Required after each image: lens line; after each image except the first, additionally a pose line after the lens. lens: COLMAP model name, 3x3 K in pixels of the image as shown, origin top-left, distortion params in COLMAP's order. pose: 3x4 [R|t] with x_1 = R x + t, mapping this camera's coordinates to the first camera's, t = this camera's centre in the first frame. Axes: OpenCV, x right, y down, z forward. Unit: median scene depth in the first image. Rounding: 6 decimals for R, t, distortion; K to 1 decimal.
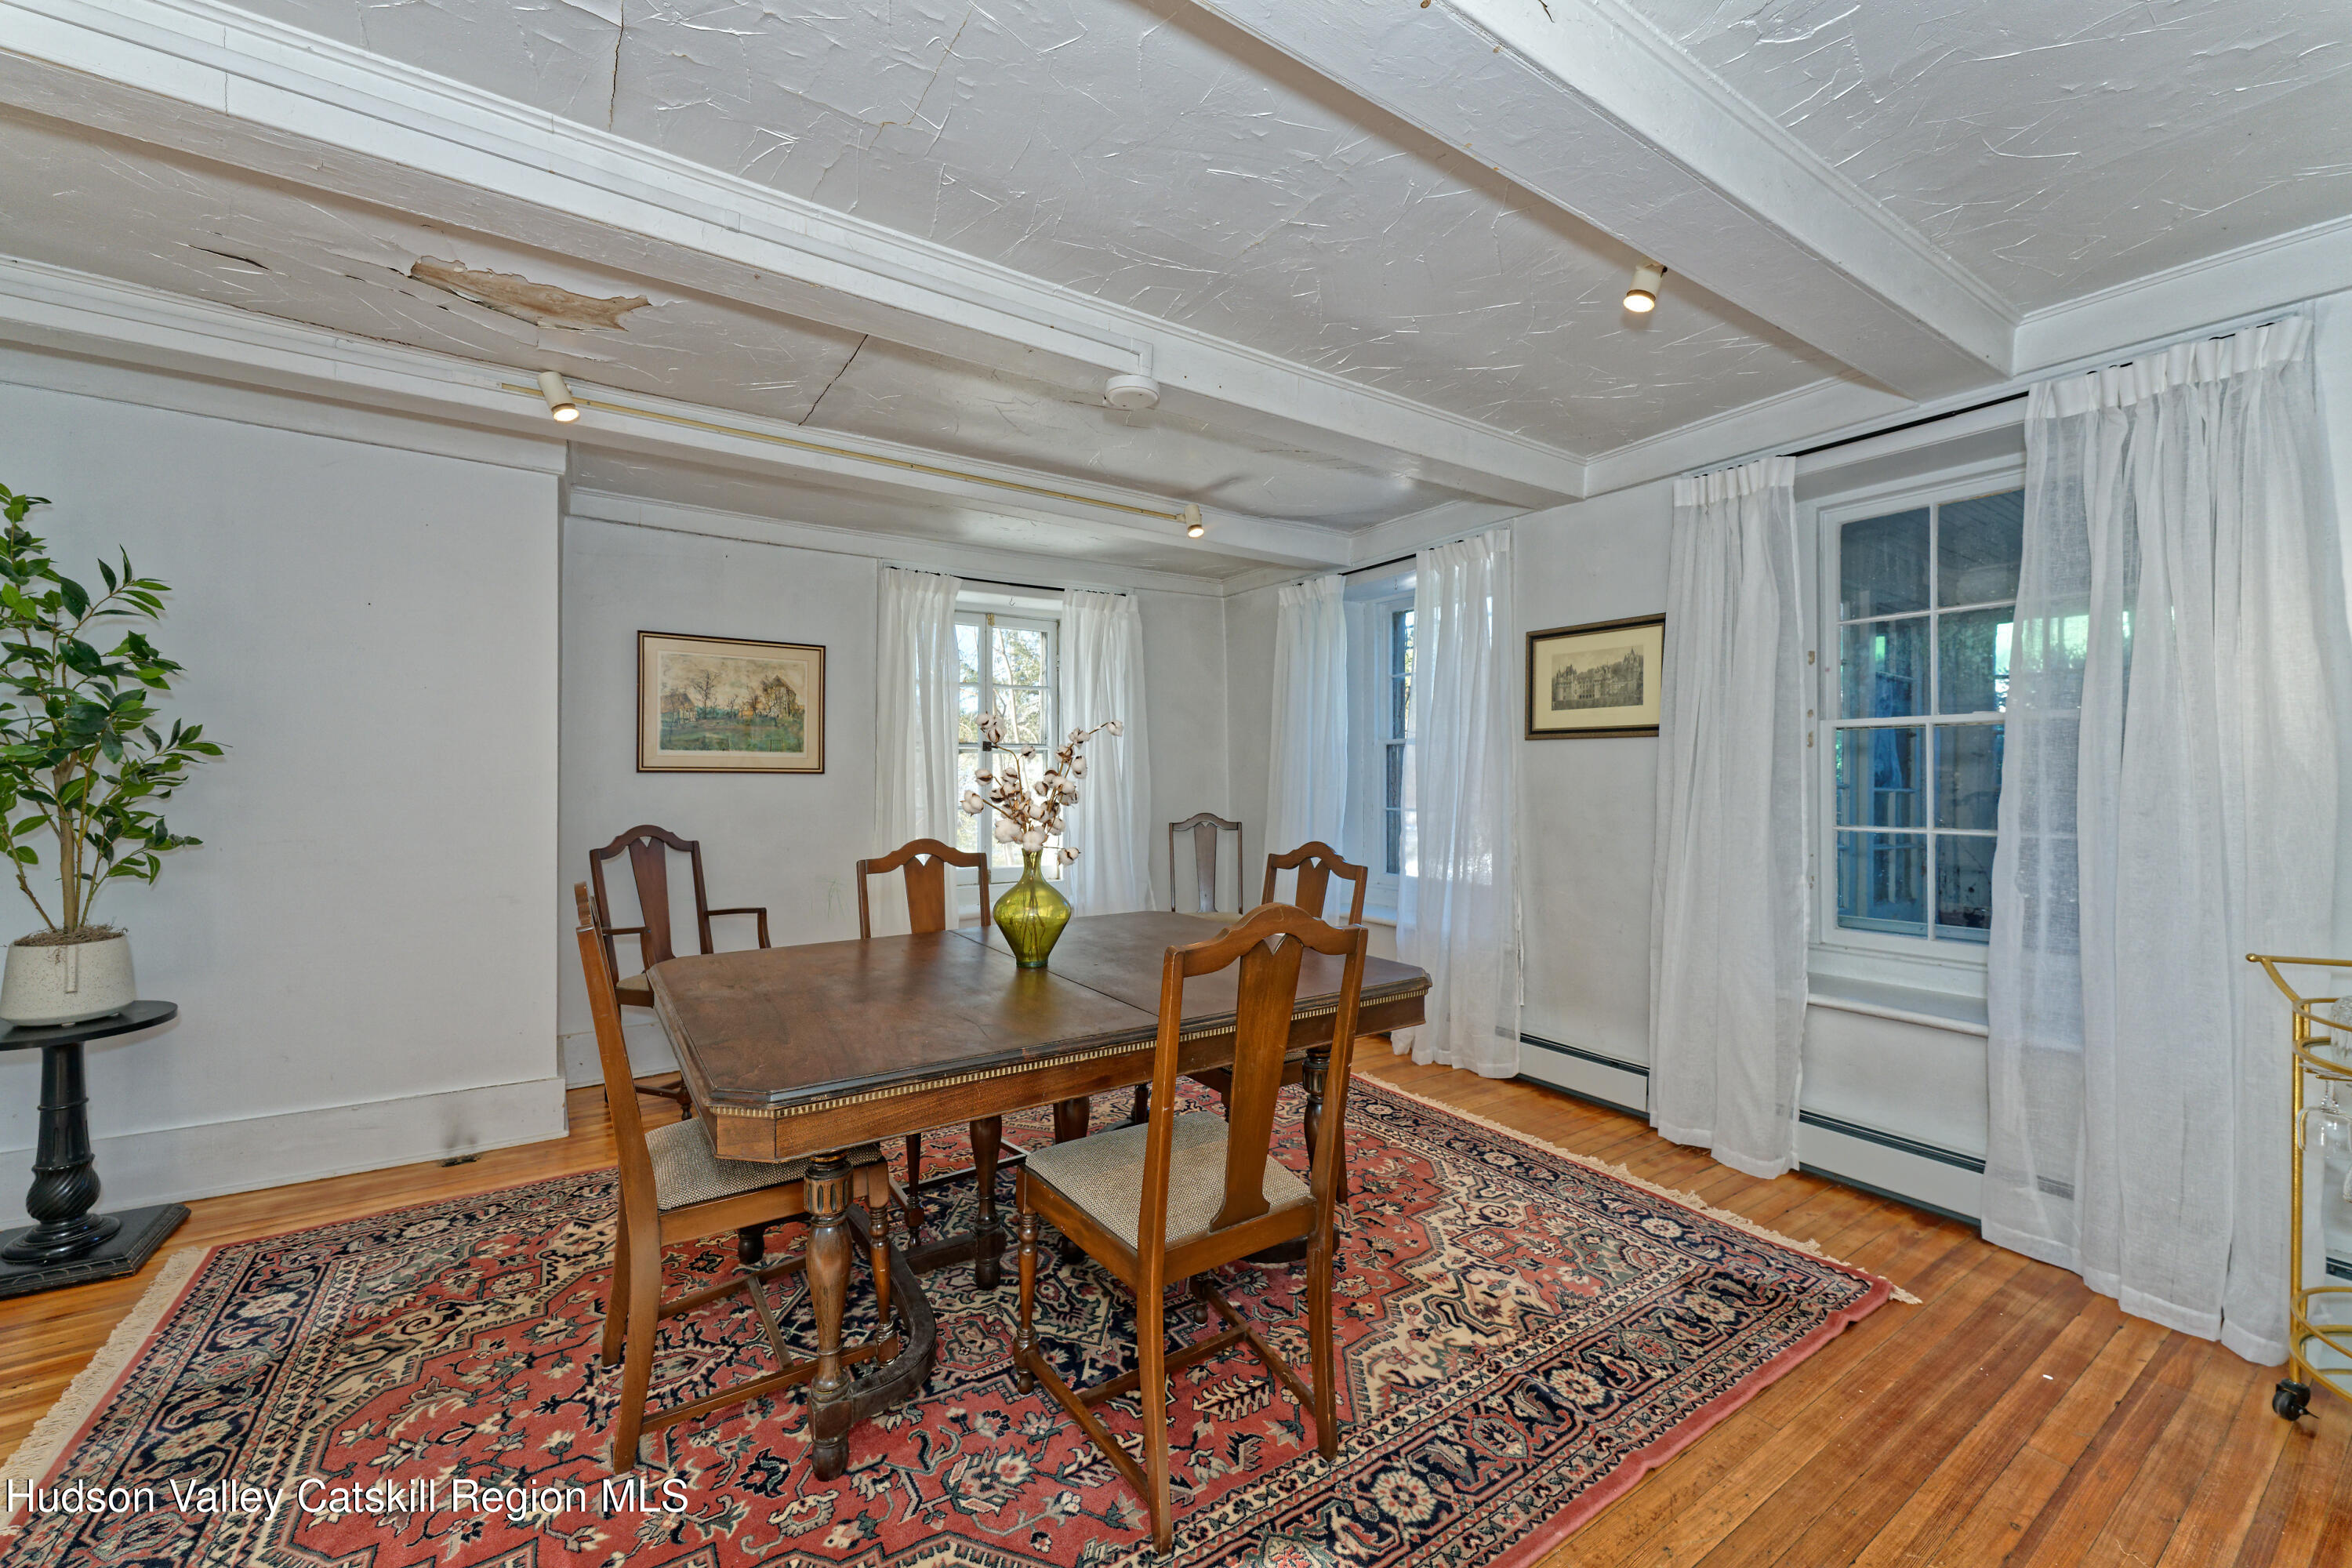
lens RADIAL K [[926.3, 0, 1181.5], [0, 926.3, 778.0], [0, 0, 1]] dist [0.000468, -0.000229]
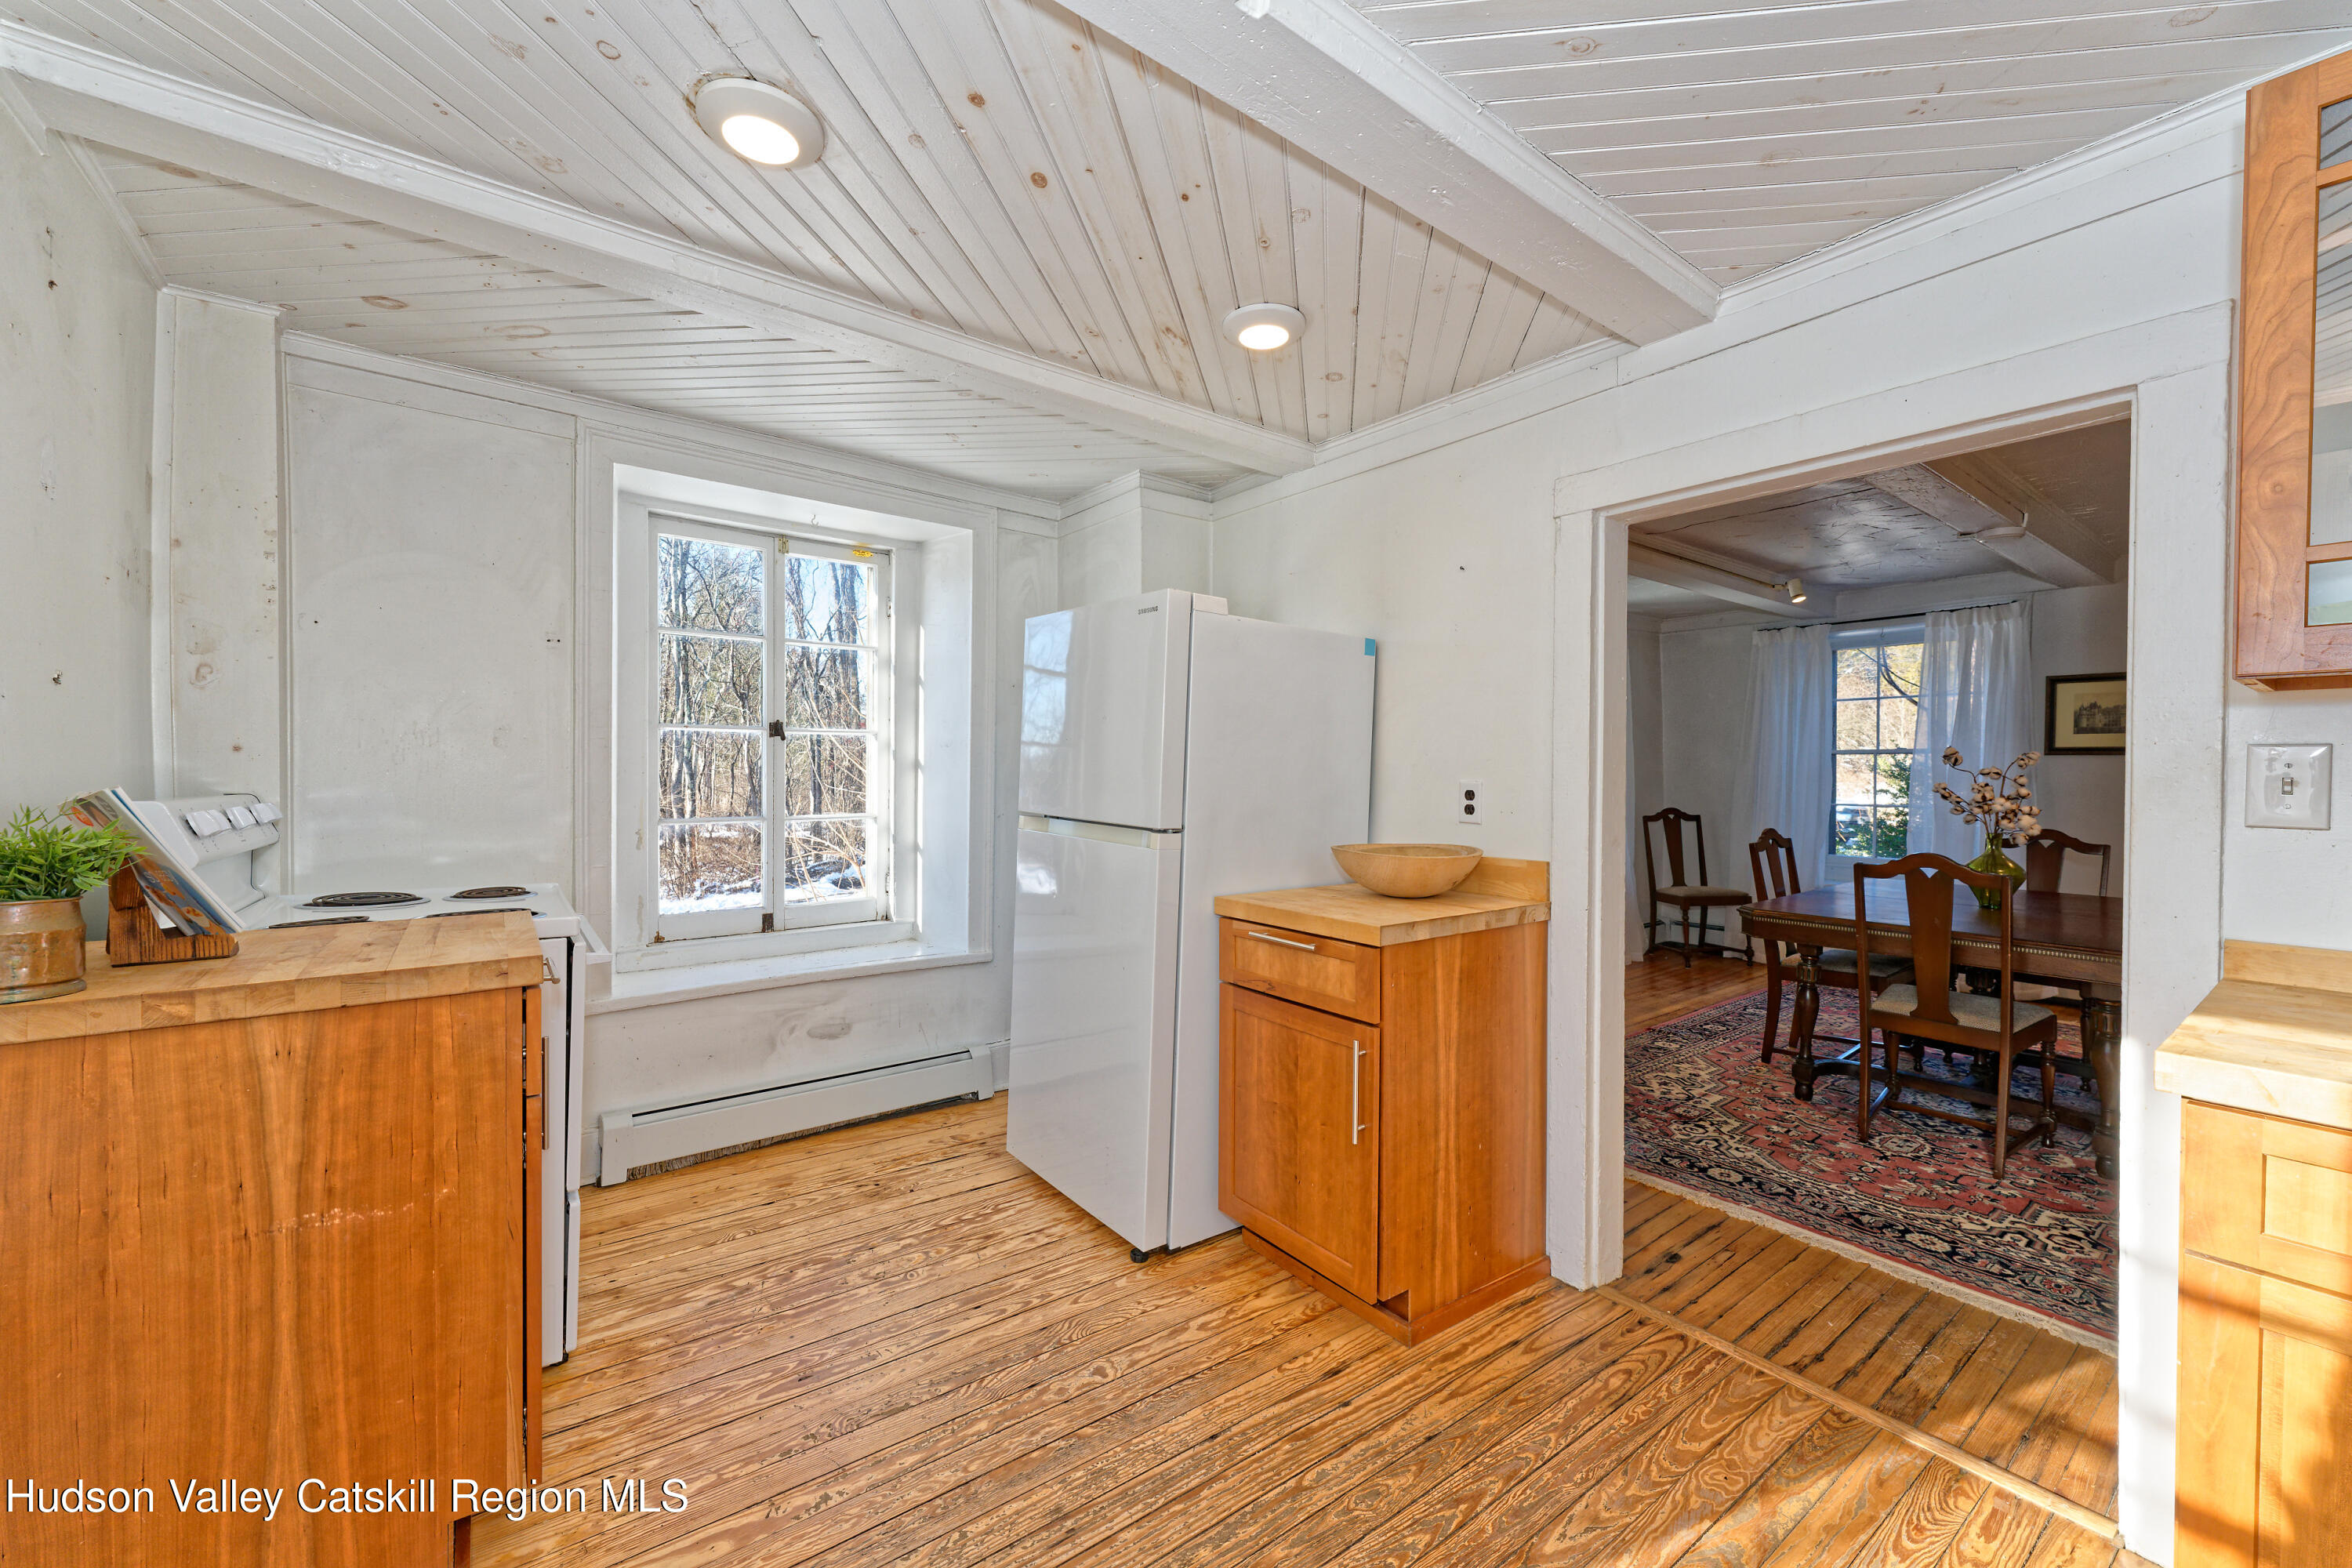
lens RADIAL K [[926.3, 0, 1166.0], [0, 926.3, 776.4], [0, 0, 1]] dist [0.000468, -0.000229]
pose [[0.998794, -0.000319, 0.049098, -0.960695], [-0.000173, 0.999950, 0.010009, -0.022284], [-0.049099, -0.010005, 0.998744, -0.293916]]
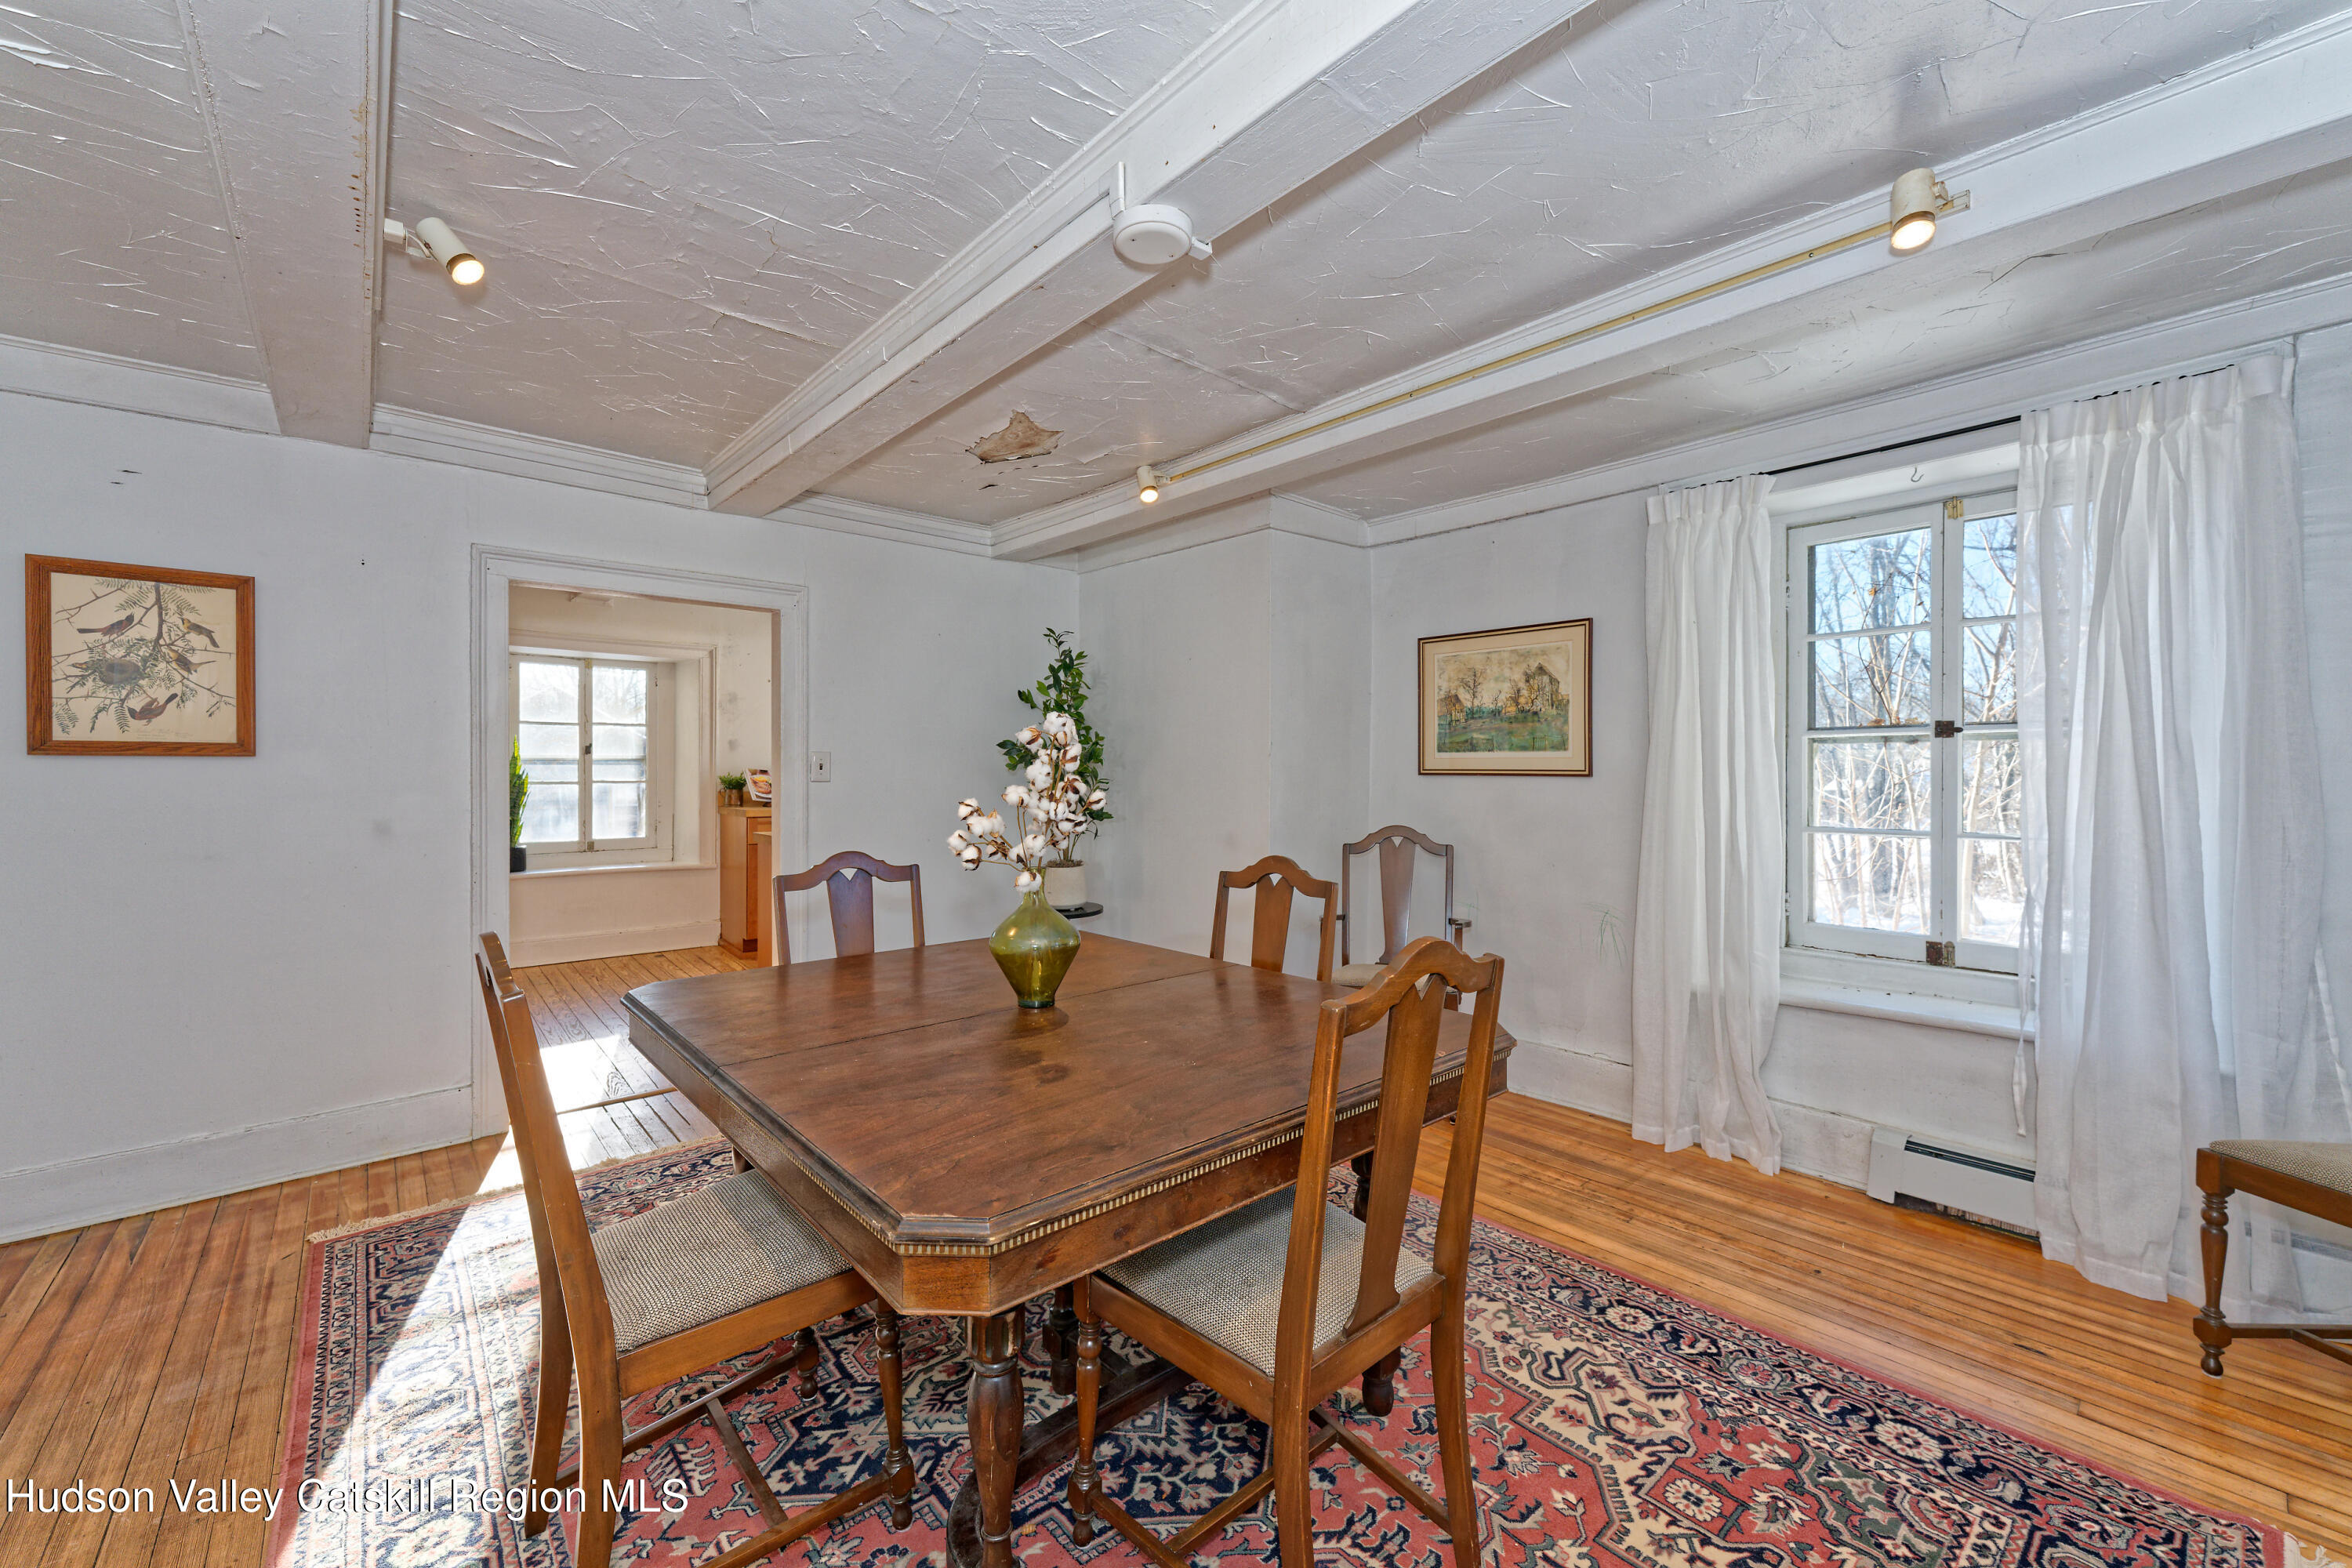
lens RADIAL K [[926.3, 0, 1176.3], [0, 926.3, 783.0], [0, 0, 1]] dist [0.000468, -0.000229]
pose [[0.127538, 0.010239, -0.991781, 0.412635], [-0.000247, 0.999947, 0.010291, -0.007755], [0.991834, -0.001068, 0.127533, 0.596019]]
